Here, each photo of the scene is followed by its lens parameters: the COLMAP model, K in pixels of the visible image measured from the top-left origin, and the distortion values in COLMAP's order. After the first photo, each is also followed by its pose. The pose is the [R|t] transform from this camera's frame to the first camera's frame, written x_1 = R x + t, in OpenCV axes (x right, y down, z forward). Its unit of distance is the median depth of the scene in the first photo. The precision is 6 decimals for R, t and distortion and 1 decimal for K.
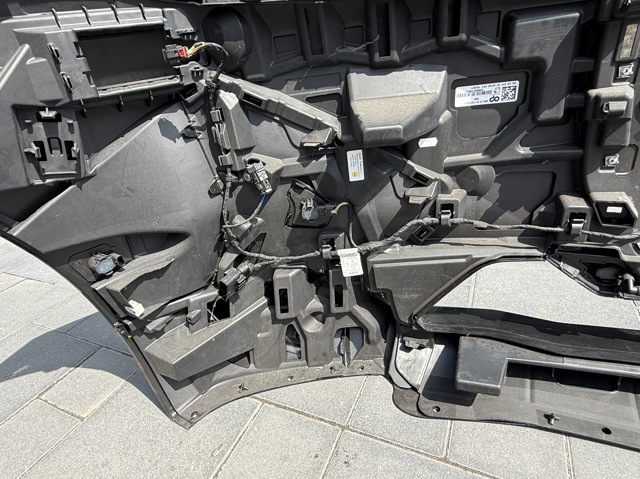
lens RADIAL K [[373.1, 0, 321.9], [0, 373.1, 241.1], [0, 0, 1]] dist [-0.001298, 0.004549]
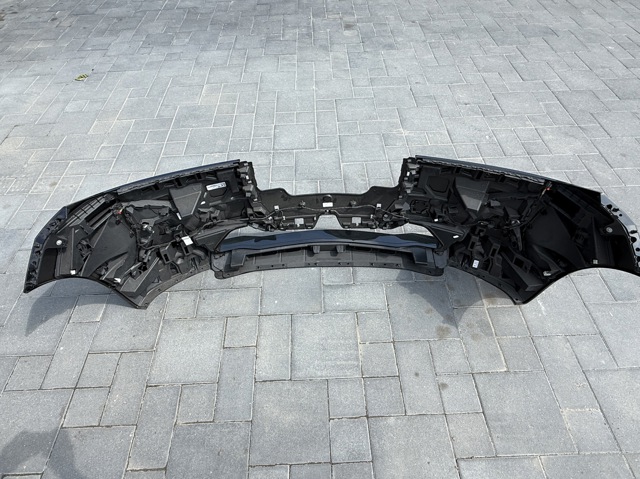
lens RADIAL K [[373.1, 0, 319.8], [0, 373.1, 235.1], [0, 0, 1]] dist [-0.001298, 0.004549]
pose [[0.894071, -0.295901, 0.336274, 0.032788], [0.147501, 0.903355, 0.402732, -0.963107], [-0.422943, -0.310470, 0.851309, -1.818547]]
